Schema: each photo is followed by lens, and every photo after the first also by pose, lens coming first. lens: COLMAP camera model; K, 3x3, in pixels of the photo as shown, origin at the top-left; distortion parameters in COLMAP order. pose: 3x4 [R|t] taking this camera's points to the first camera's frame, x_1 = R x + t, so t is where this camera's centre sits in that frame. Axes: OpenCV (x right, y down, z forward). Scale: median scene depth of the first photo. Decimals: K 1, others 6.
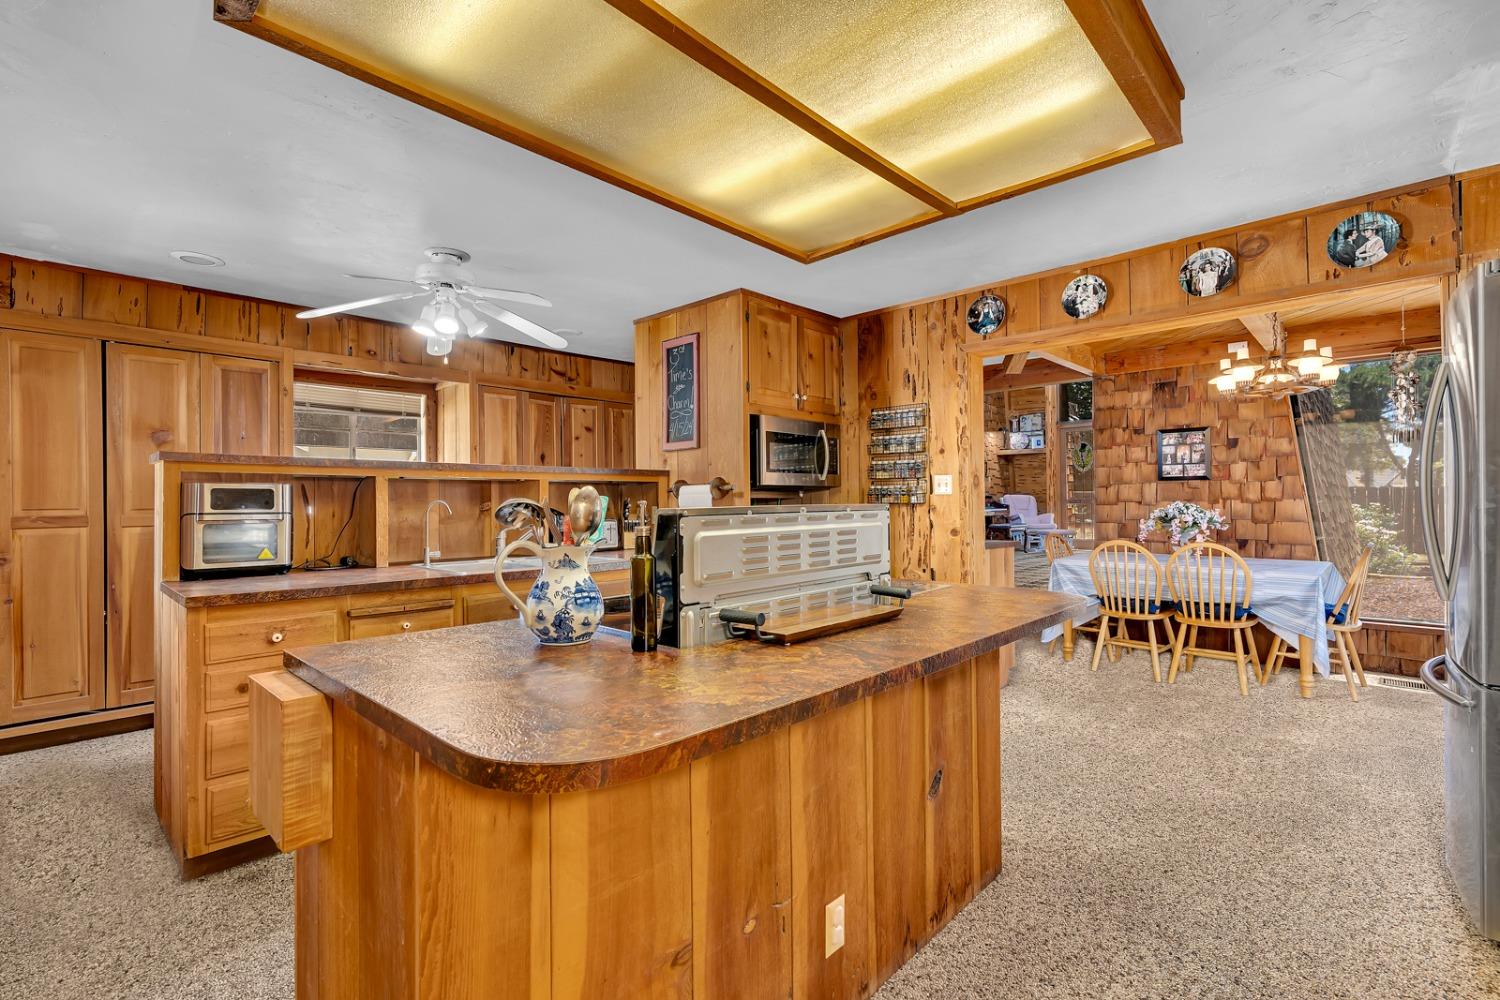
lens RADIAL K [[685.4, 0, 753.3], [0, 685.4, 495.8], [0, 0, 1]] dist [-0.007983, 0.001447]
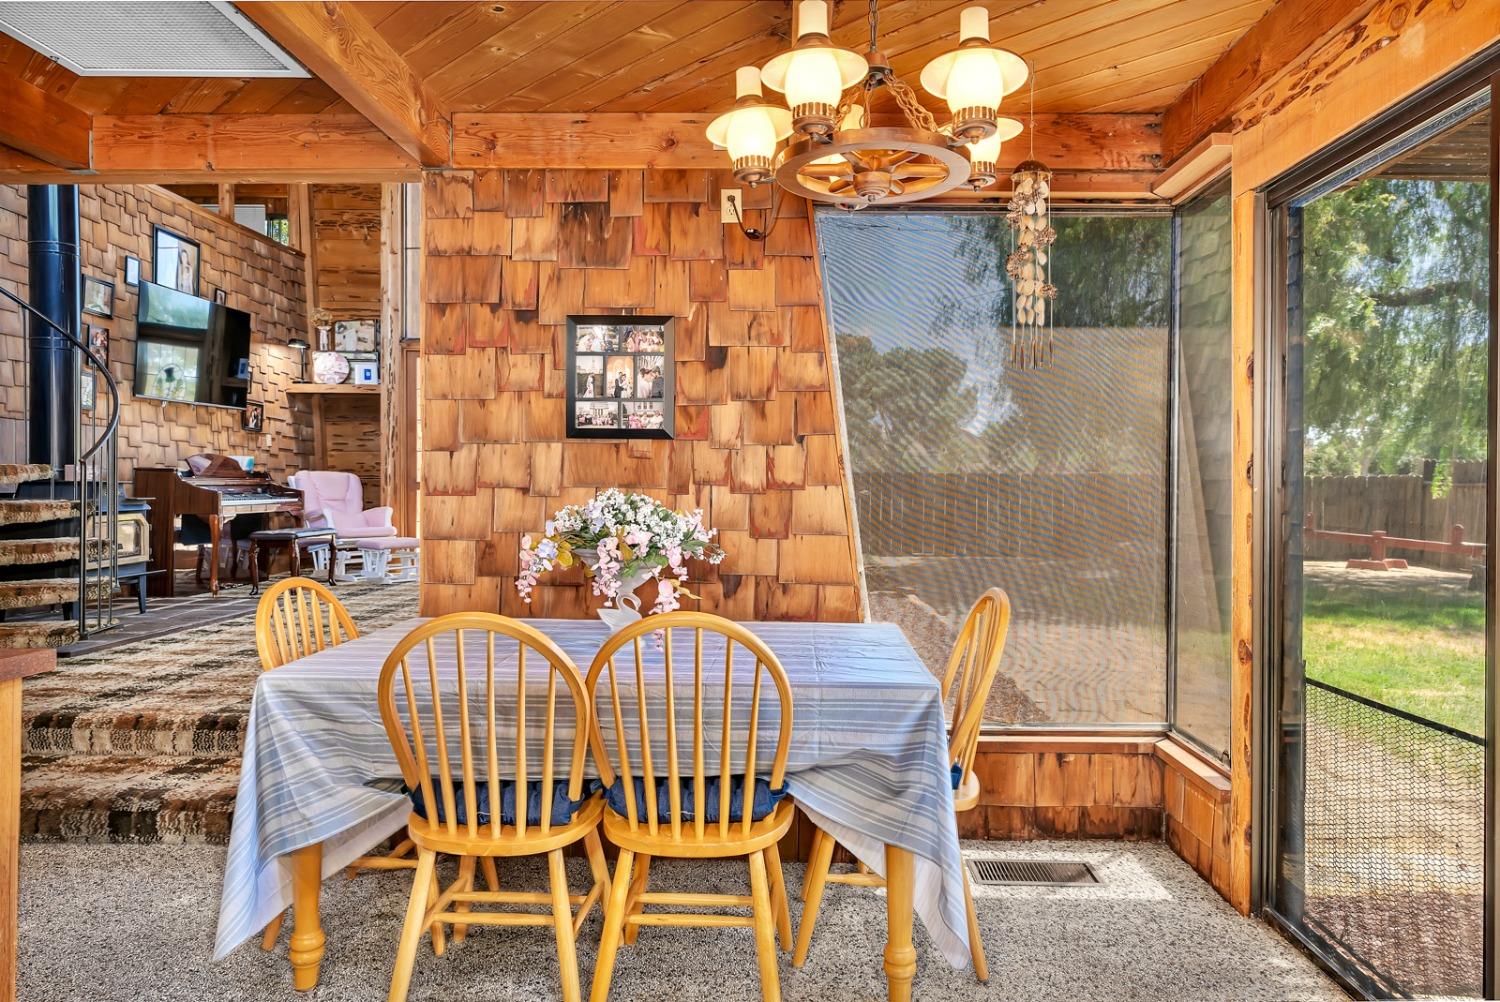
lens RADIAL K [[966.9, 0, 777.5], [0, 966.9, 489.9], [0, 0, 1]] dist [-0.004237, 0.000107]
pose [[0.730339, 0.007448, 0.683044, 0.311993], [-0.017051, 0.999828, 0.007330, 0.003323], [-0.682872, -0.017001, 0.730340, 0.528376]]
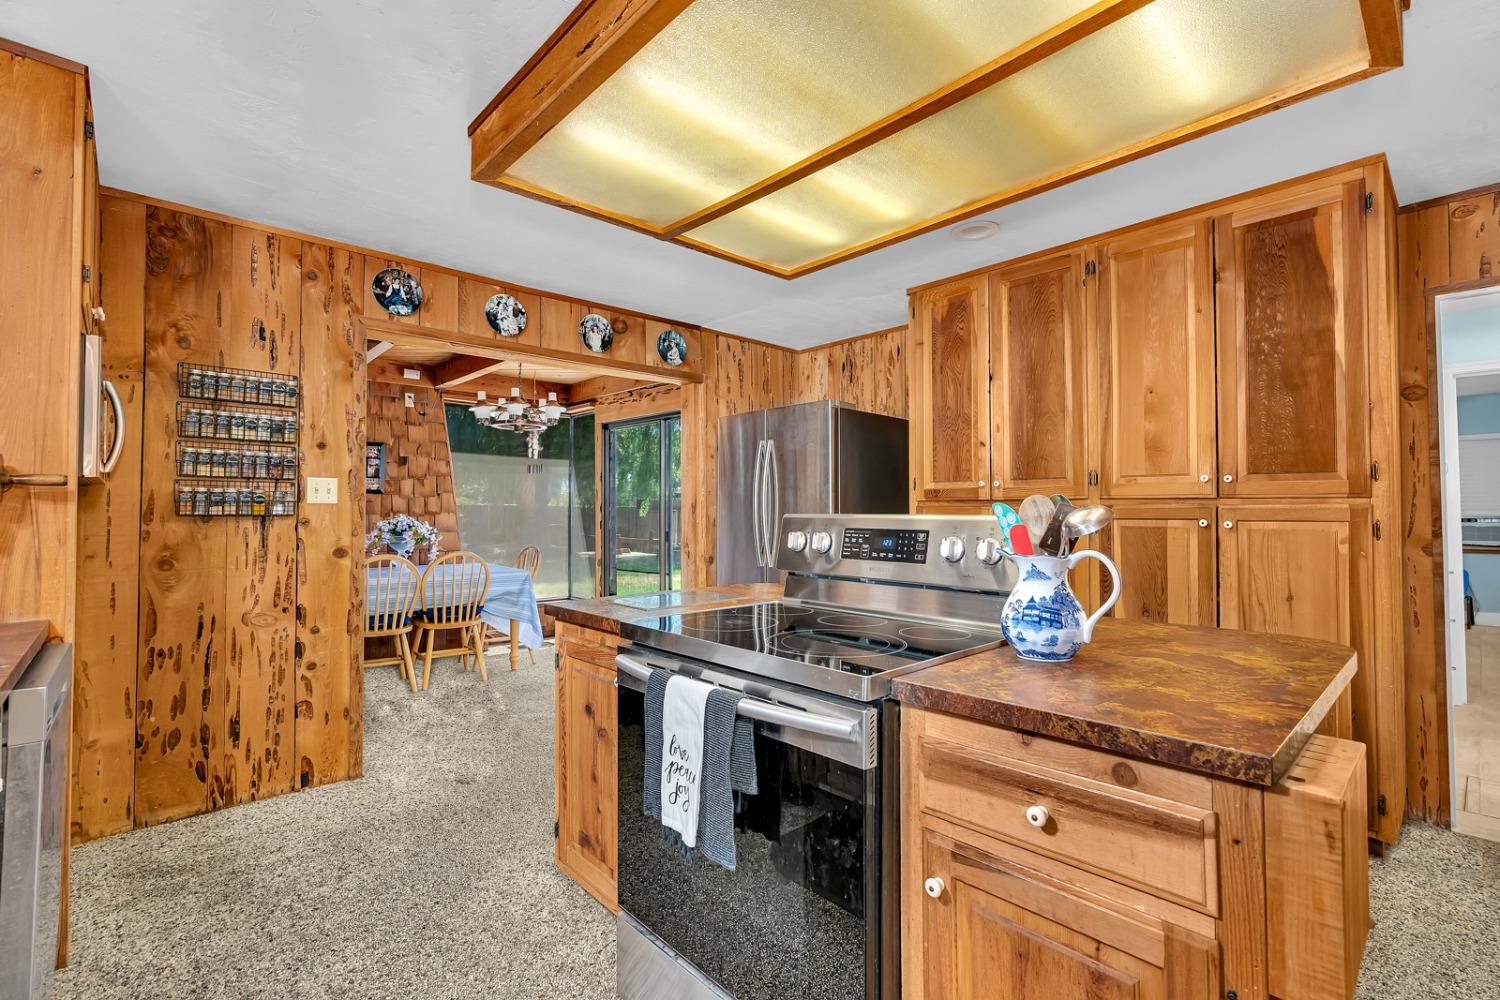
lens RADIAL K [[685.4, 0, 753.3], [0, 685.4, 495.8], [0, 0, 1]] dist [-0.007983, 0.001447]
pose [[0.057088, 0.031682, 0.997866, -0.357248], [-0.010255, 0.999462, -0.031146, 0.006505], [-0.998316, -0.008455, 0.057382, 0.392204]]
